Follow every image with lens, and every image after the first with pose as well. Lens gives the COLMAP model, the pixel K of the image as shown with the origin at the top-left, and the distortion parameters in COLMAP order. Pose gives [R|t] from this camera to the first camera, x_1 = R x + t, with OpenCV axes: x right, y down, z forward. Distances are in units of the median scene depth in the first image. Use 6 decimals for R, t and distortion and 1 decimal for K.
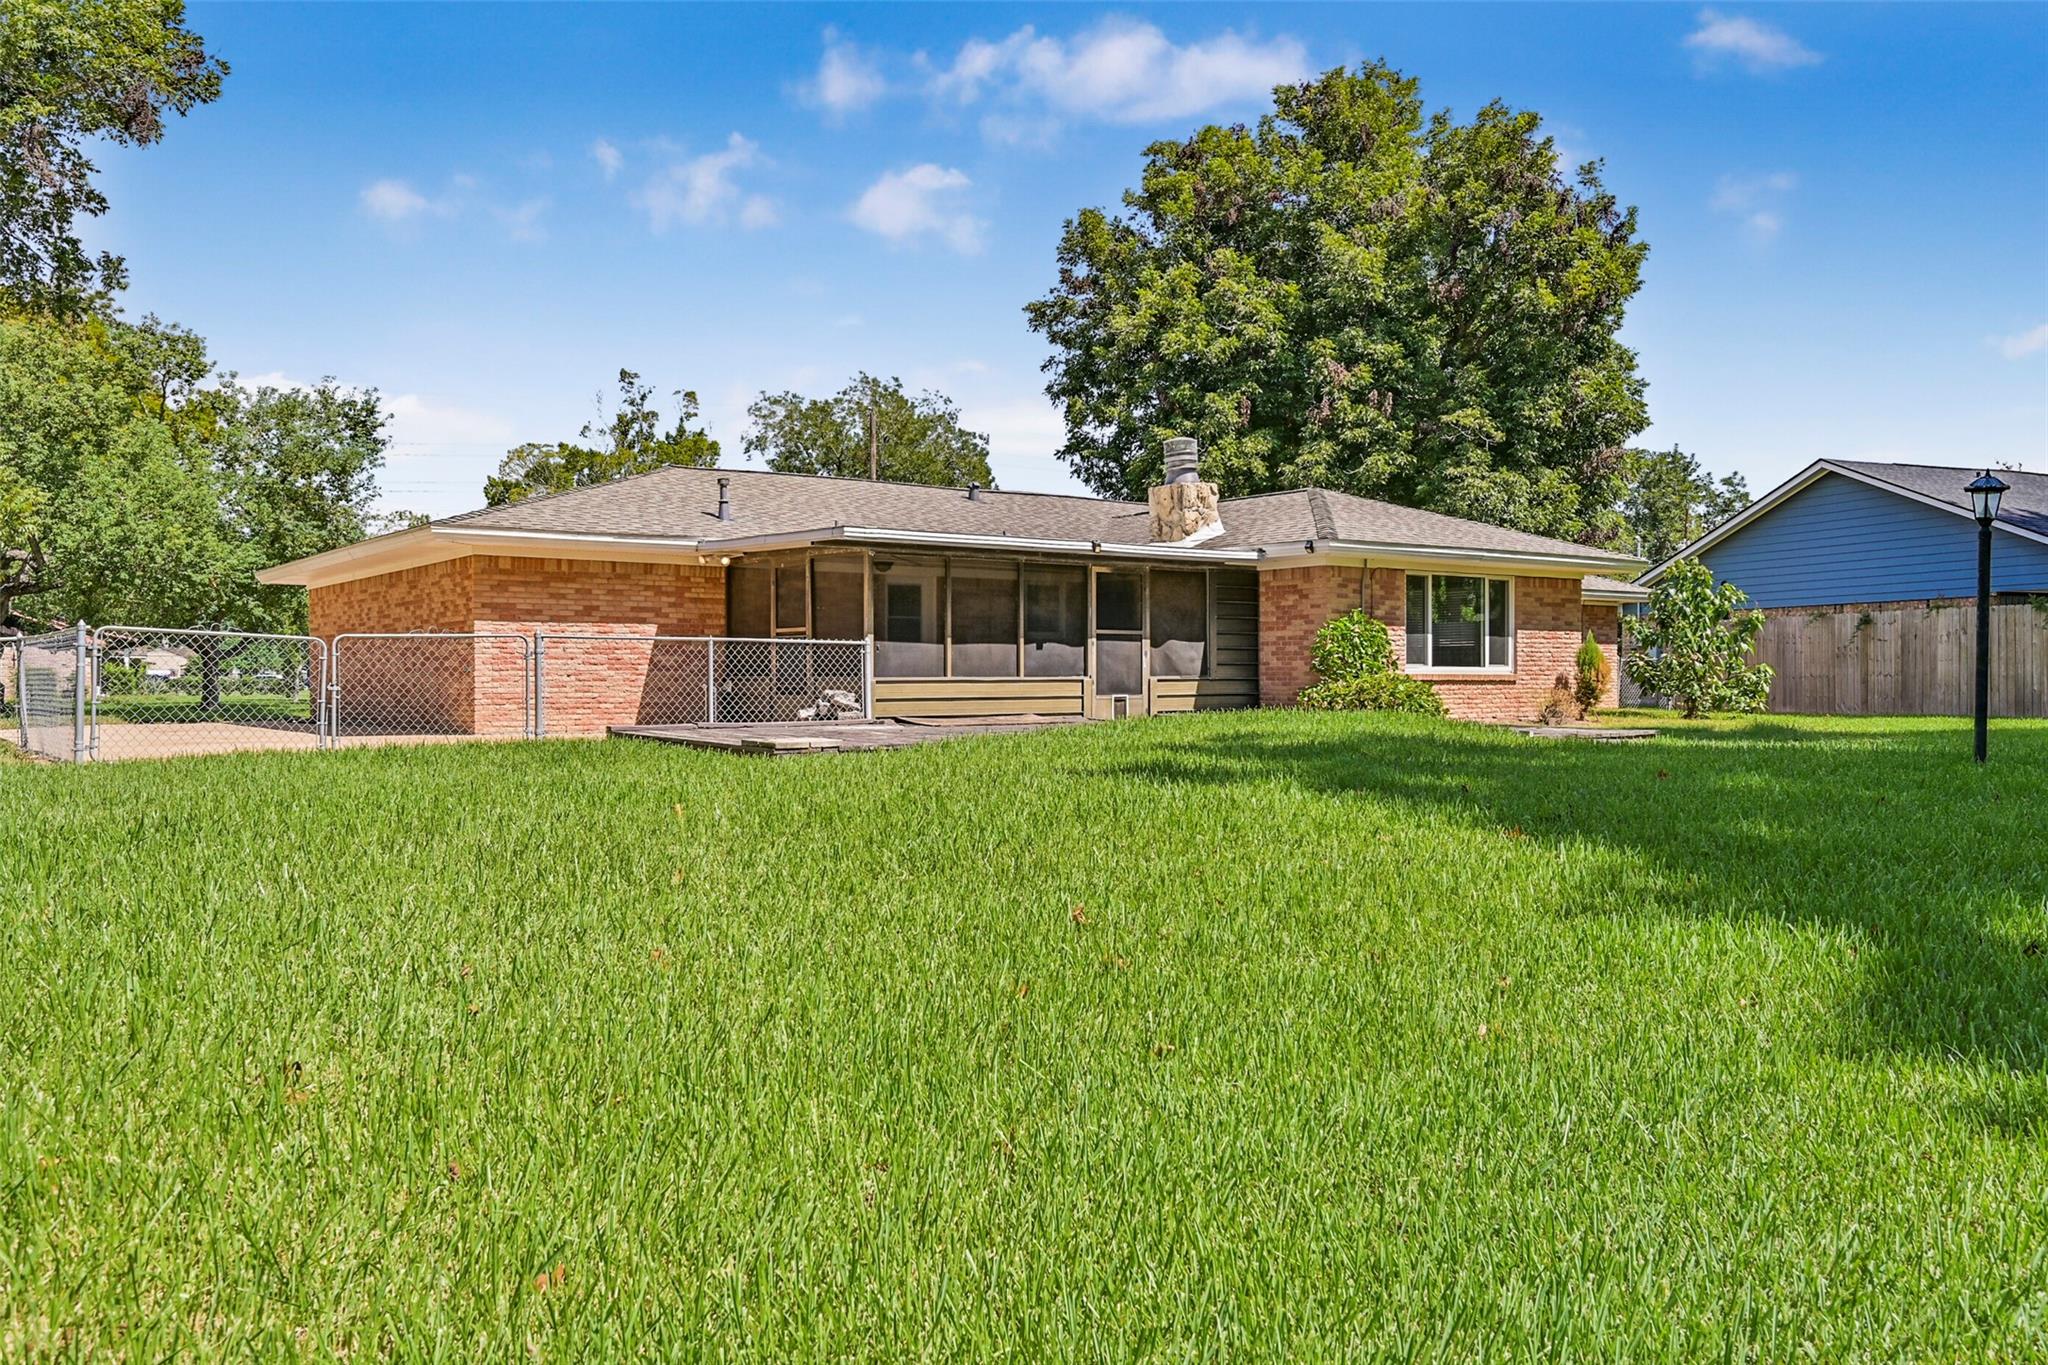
lens RADIAL K [[1537.3, 0, 1017.3], [0, 1537.3, 685.6], [0, 0, 1]] dist [0.023132, -0.000879]
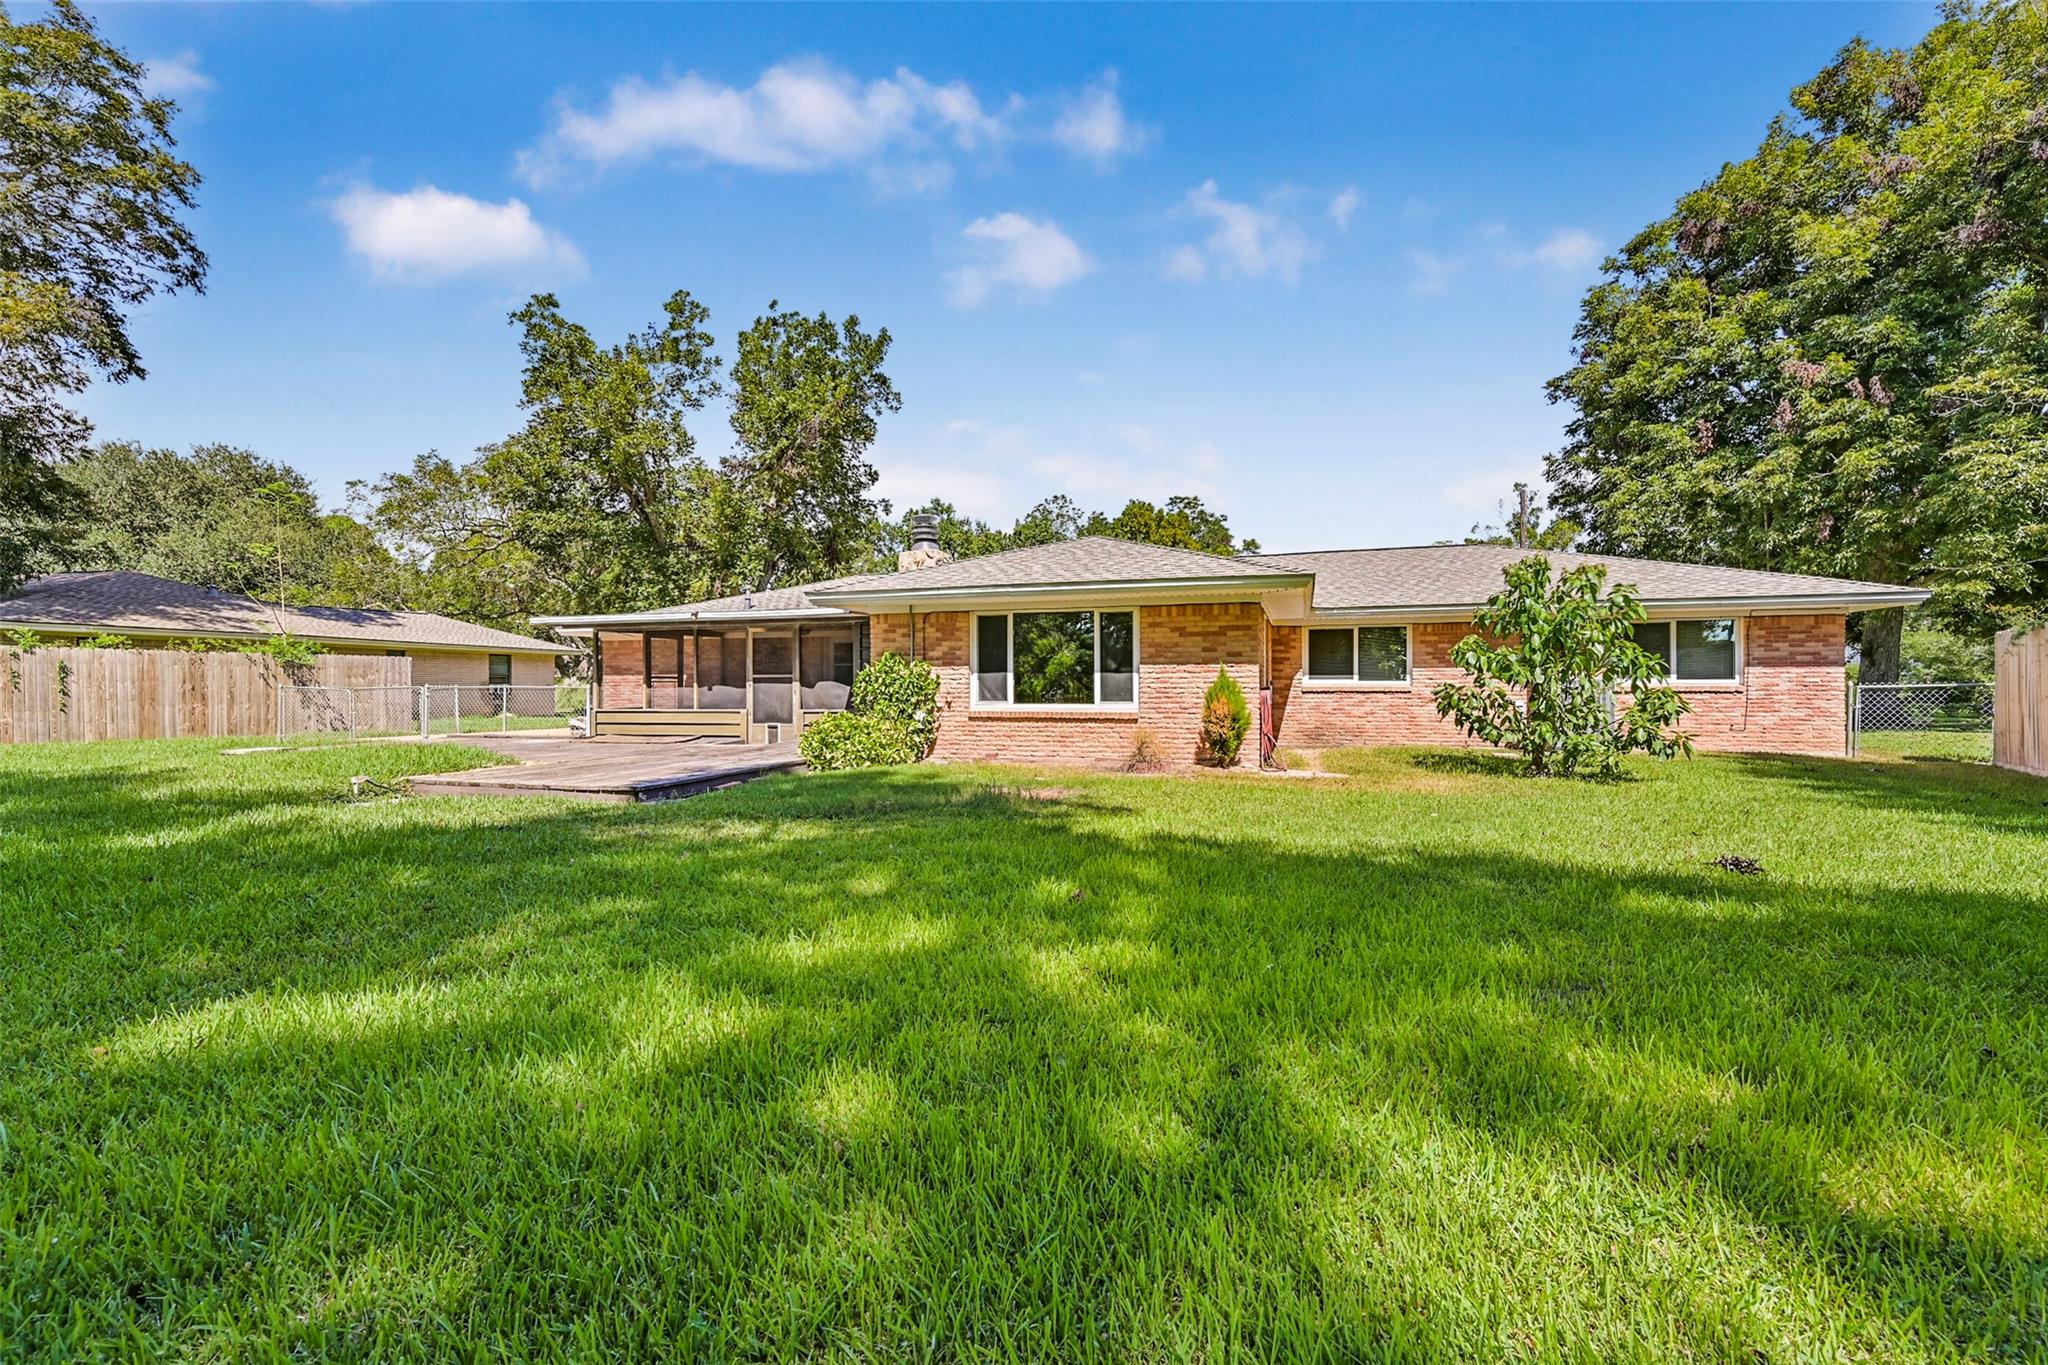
lens RADIAL K [[869.0, 0, 1033.8], [0, 869.0, 679.3], [0, 0, 1]] dist [0.002368, 0.000217]
pose [[0.612185, -0.007676, -0.790677, 0.338830], [-0.000222, 0.999951, -0.009880, -0.010663], [0.790714, 0.006224, 0.612154, 0.307701]]
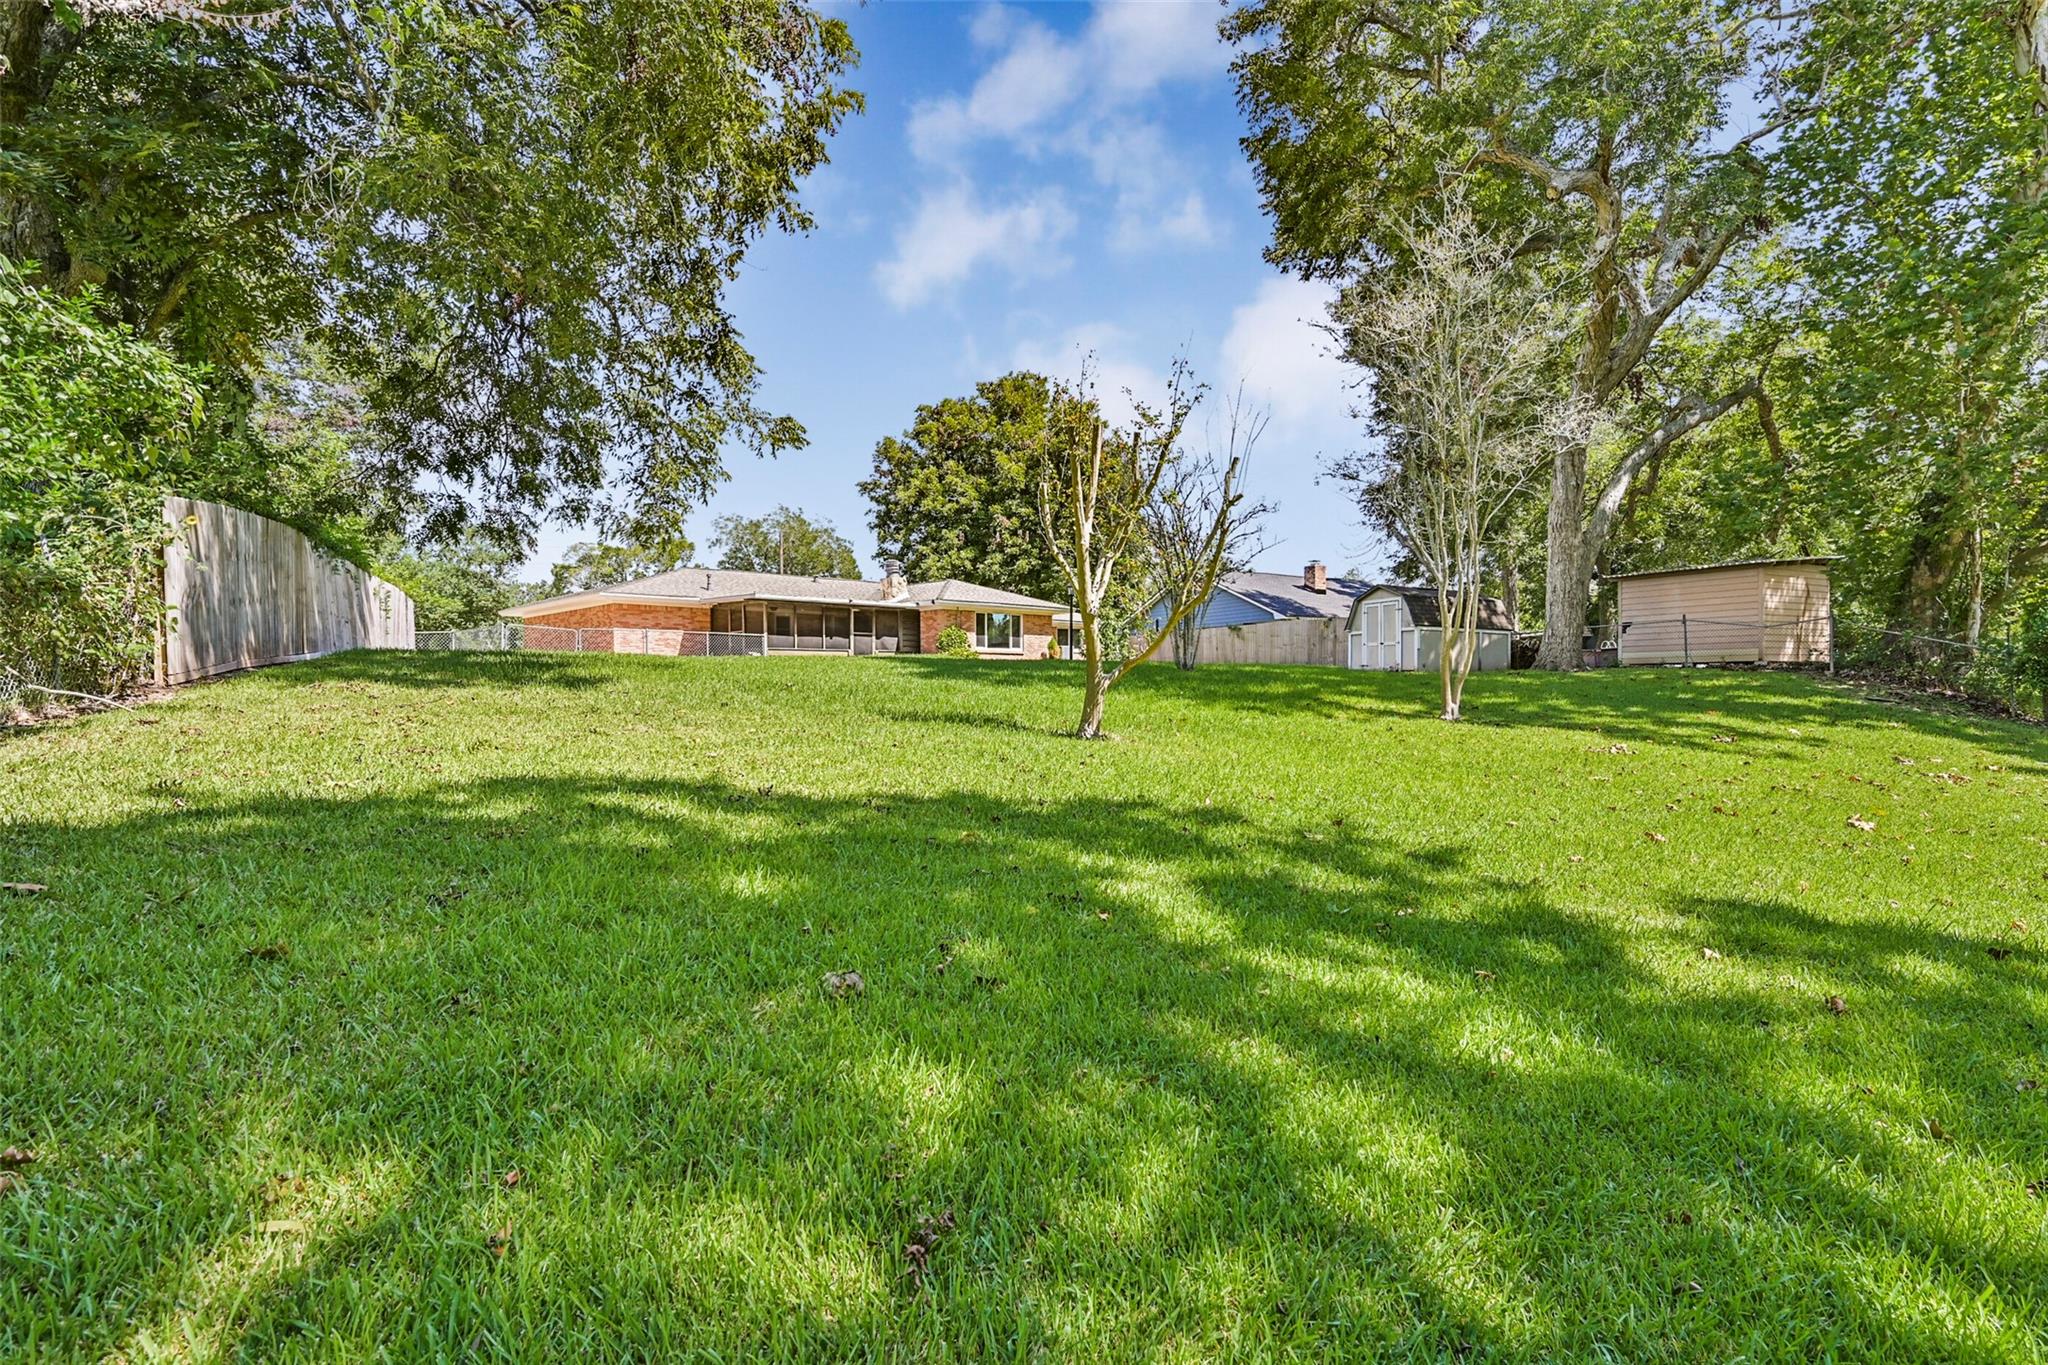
lens RADIAL K [[945.1, 0, 1018.4], [0, 945.1, 678.0], [0, 0, 1]] dist [0.004300, 0.000231]
pose [[0.989923, -0.006066, 0.141473, 0.043048], [0.007861, 0.999896, -0.012130, 0.027754], [-0.141385, 0.013120, 0.989868, -0.283700]]
